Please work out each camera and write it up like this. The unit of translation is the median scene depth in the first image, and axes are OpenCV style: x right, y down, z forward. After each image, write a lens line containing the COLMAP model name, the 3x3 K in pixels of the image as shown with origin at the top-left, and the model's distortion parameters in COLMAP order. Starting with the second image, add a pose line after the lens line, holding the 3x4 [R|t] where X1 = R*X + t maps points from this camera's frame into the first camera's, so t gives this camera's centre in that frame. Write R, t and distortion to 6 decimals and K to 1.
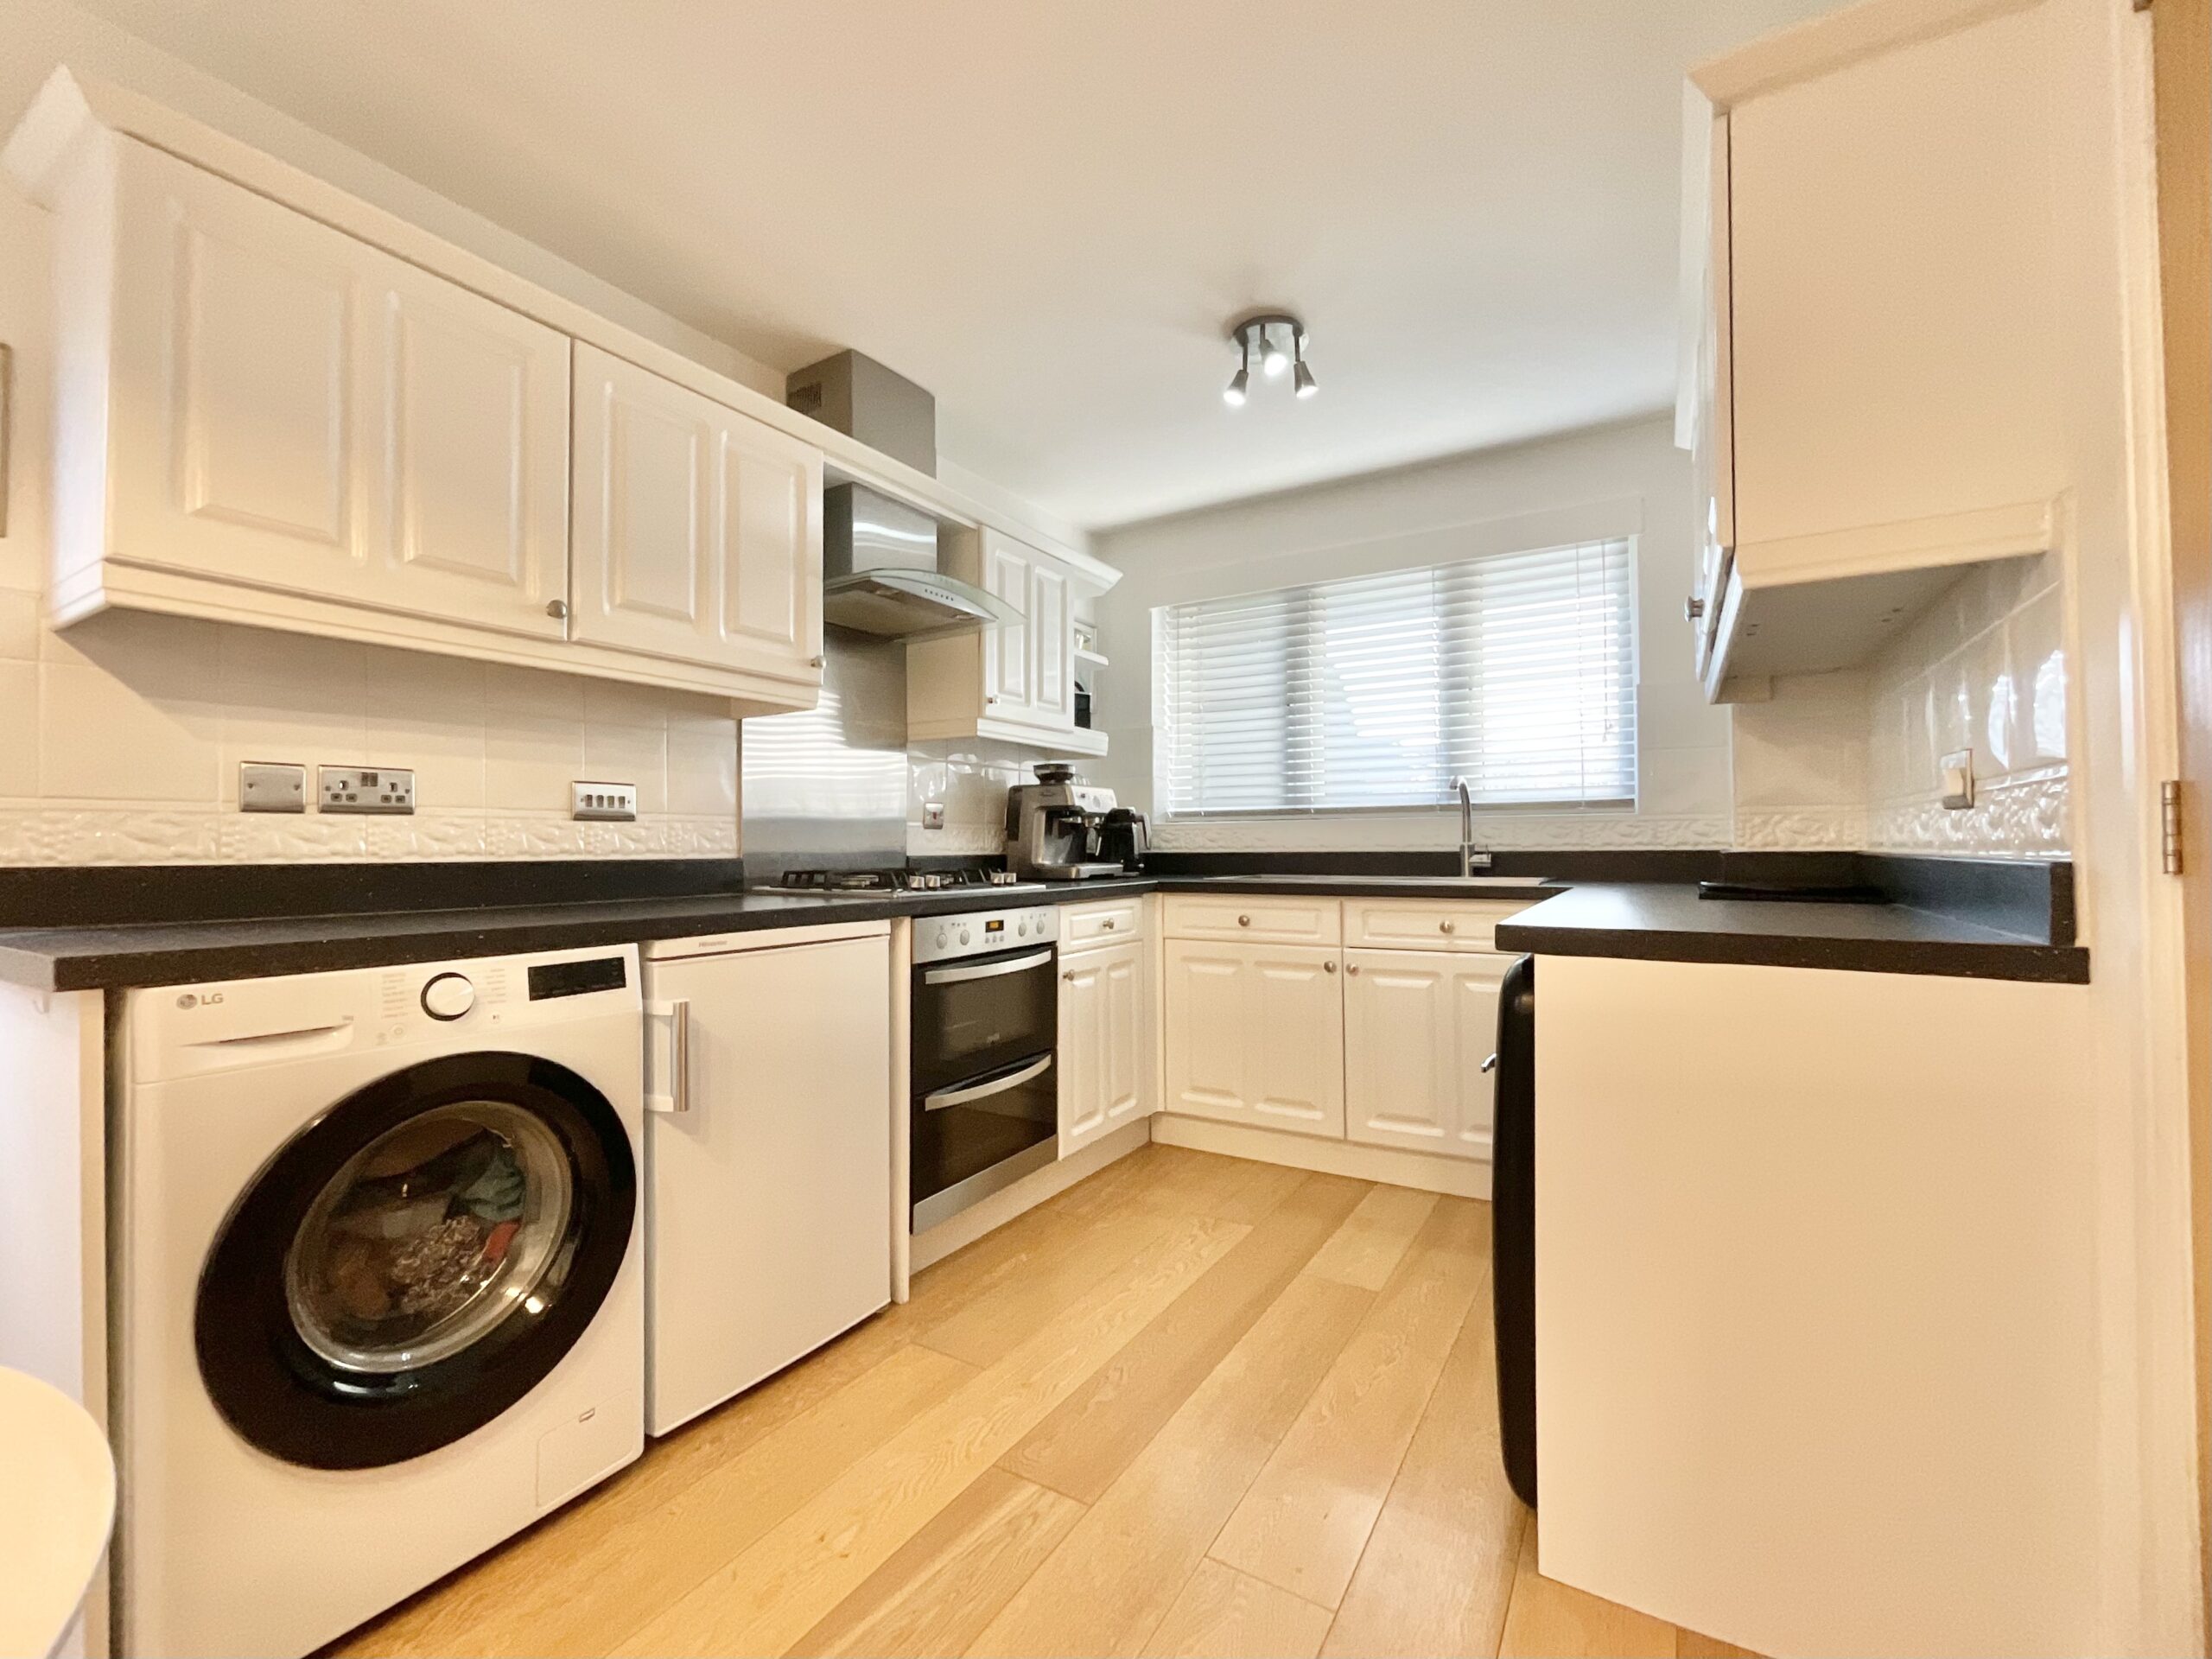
lens RADIAL K [[908.9, 0, 1130.6], [0, 908.9, 827.7], [0, 0, 1]] dist [0.000540, -0.000118]
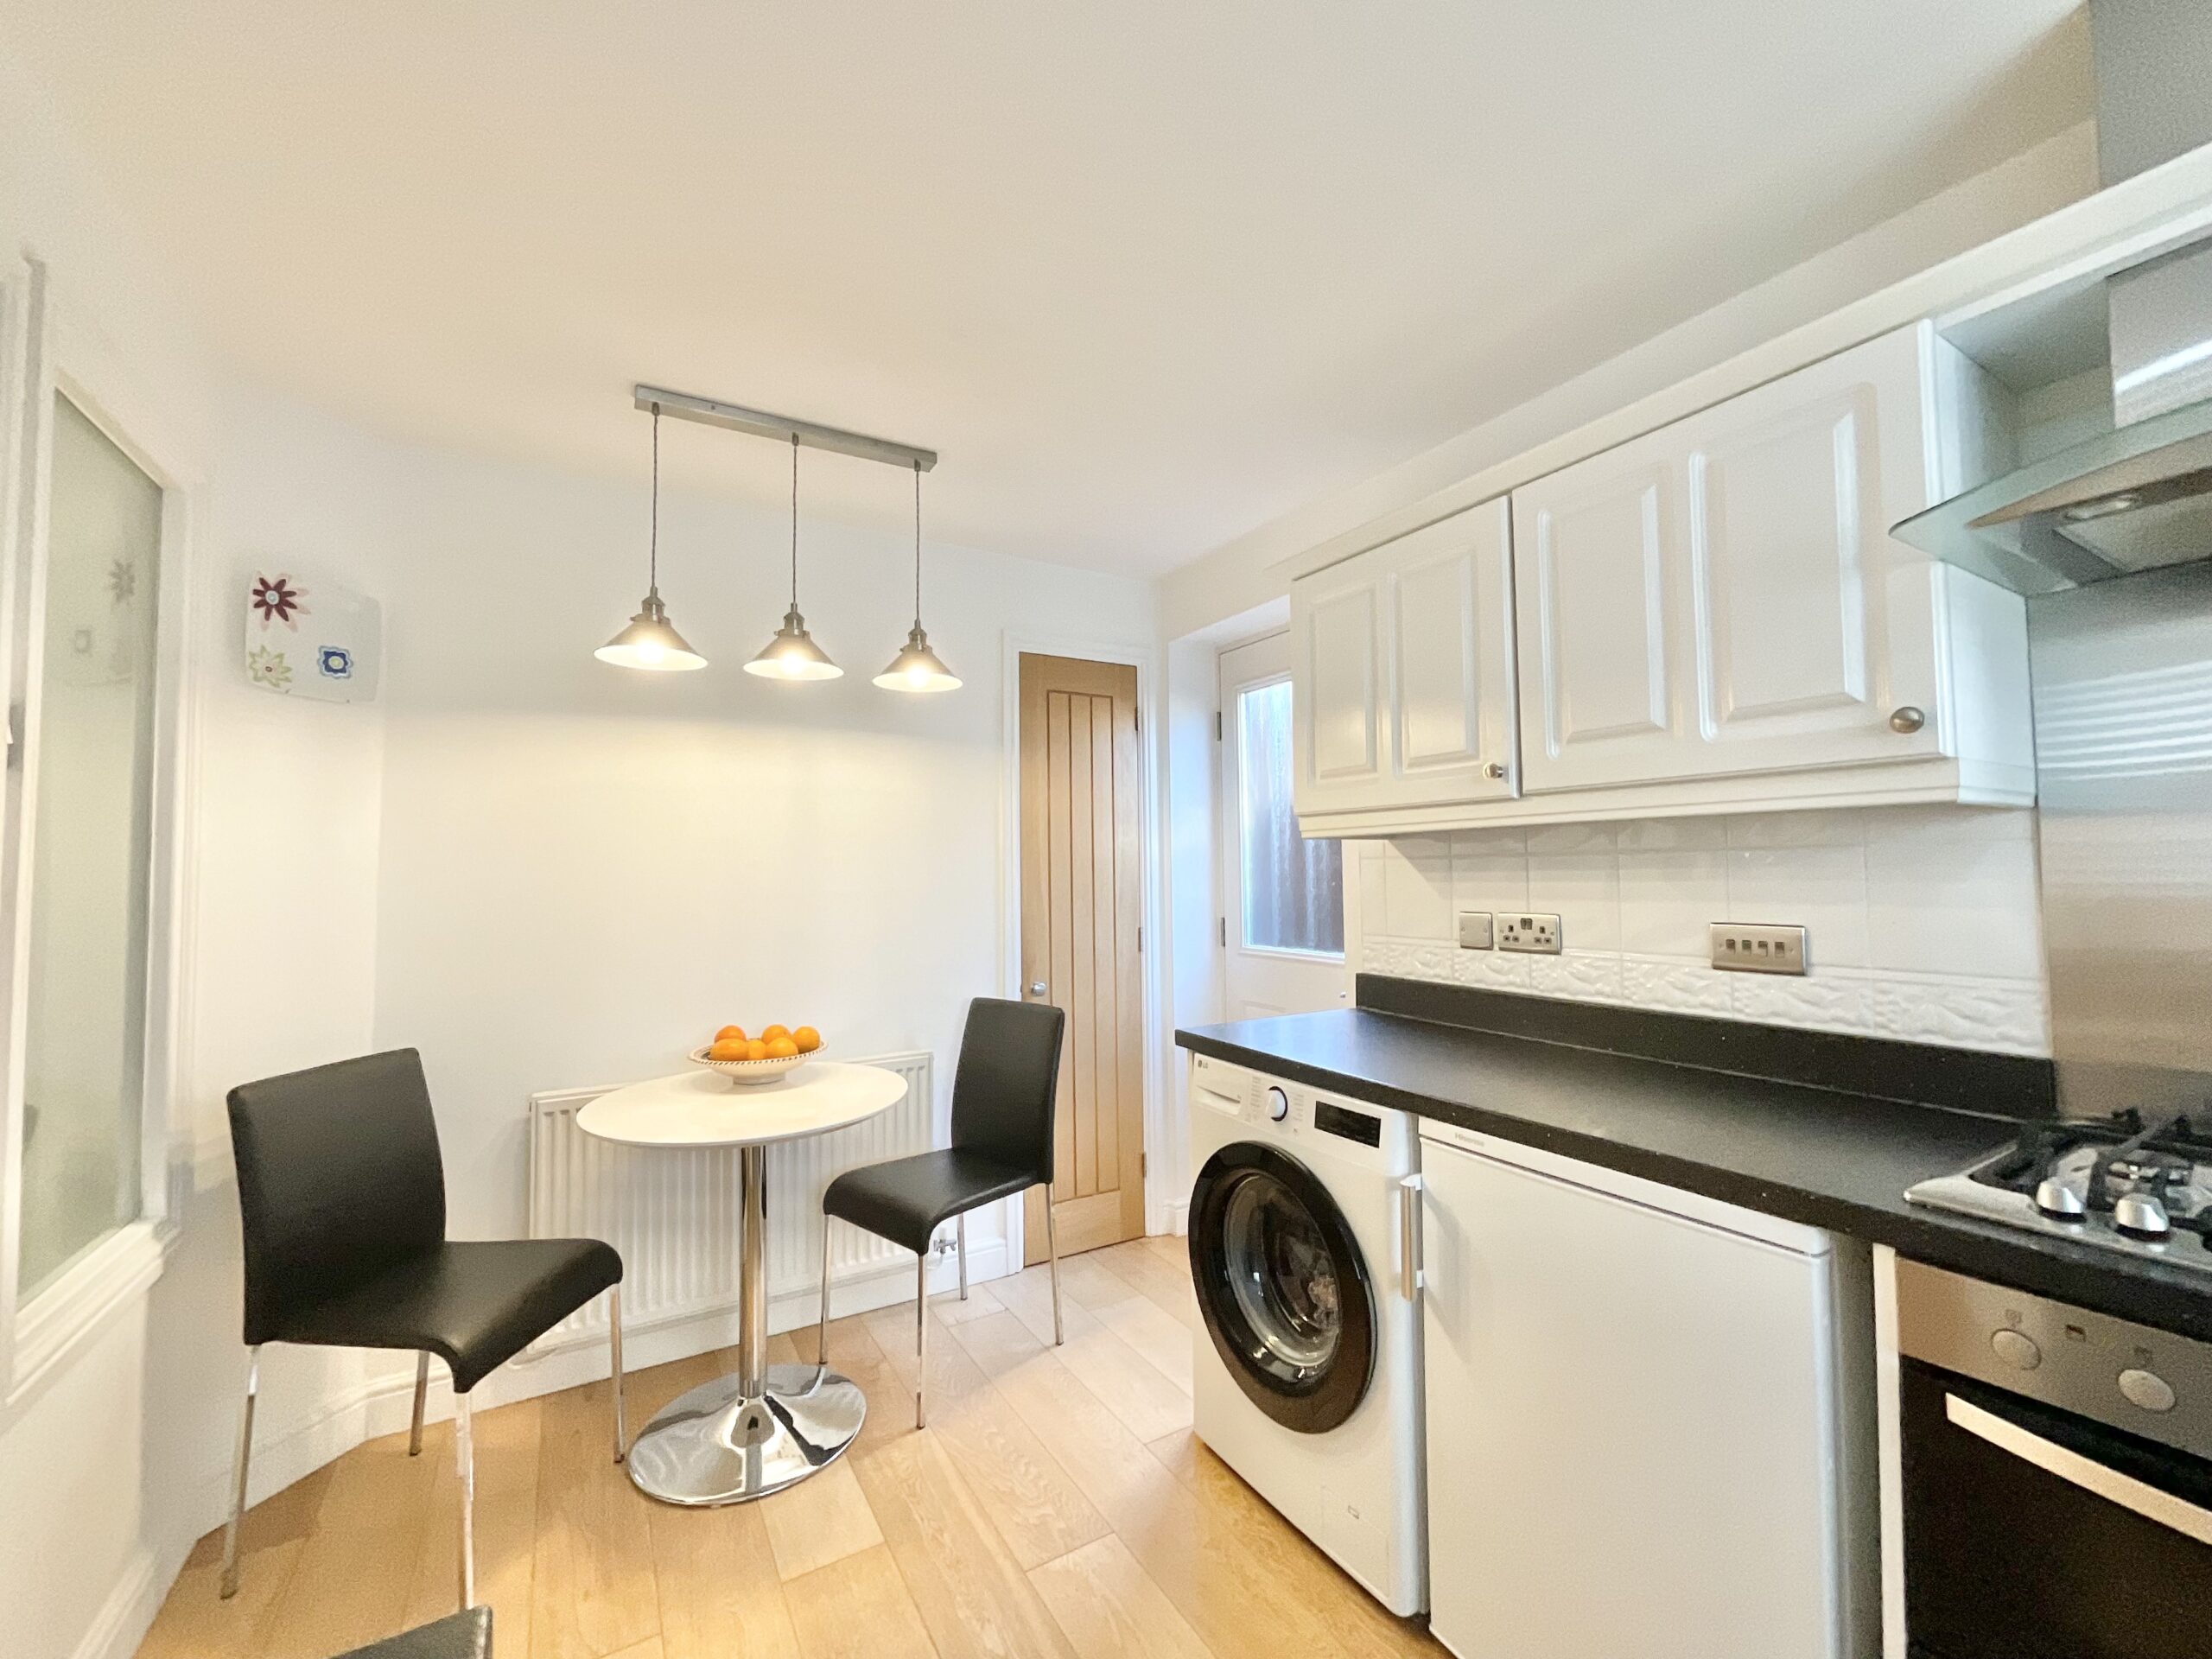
lens RADIAL K [[908.9, 0, 1130.6], [0, 908.9, 827.7], [0, 0, 1]] dist [0.000540, -0.000118]
pose [[-0.475649, -0.028962, -0.879158, 0.345279], [0.029100, 0.998393, -0.048634, -0.101529], [0.879154, -0.048716, -0.474042, 0.829887]]
